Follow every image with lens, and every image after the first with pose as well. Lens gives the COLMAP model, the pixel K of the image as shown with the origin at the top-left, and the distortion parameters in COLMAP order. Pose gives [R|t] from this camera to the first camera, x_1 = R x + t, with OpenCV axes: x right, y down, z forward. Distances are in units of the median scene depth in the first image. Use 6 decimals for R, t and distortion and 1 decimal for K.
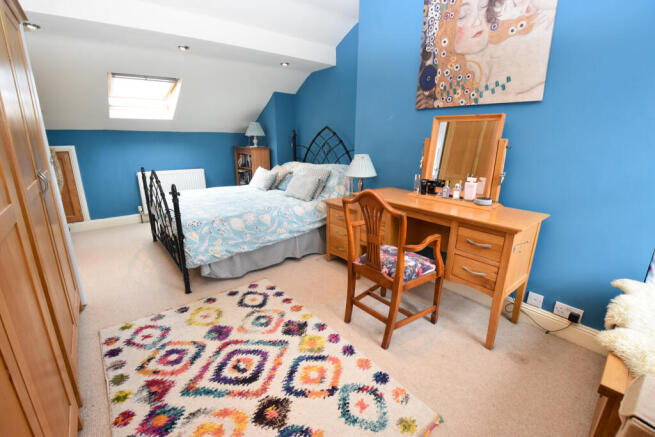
lens RADIAL K [[296.7, 0, 324.2], [0, 296.7, 219.4], [0, 0, 1]] dist [-0.001597, -0.001252]
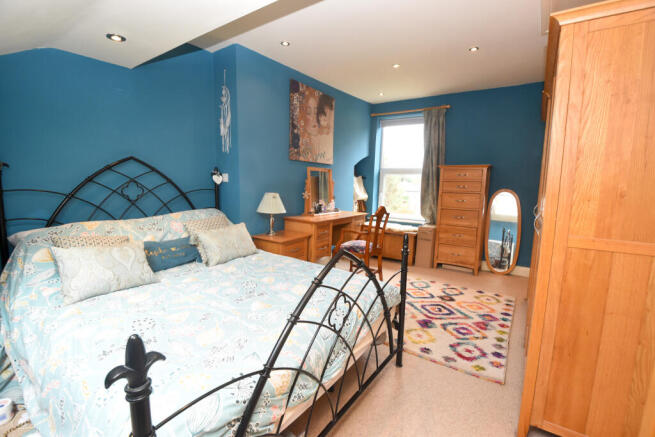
lens RADIAL K [[296.7, 0, 325.2], [0, 296.7, 221.4], [0, 0, 1]] dist [-0.001597, -0.001252]
pose [[-0.297230, -0.132303, 0.945595, -1.487180], [0.234803, 0.949812, 0.206699, -0.455989], [-0.925485, 0.283466, -0.251247, 1.704261]]
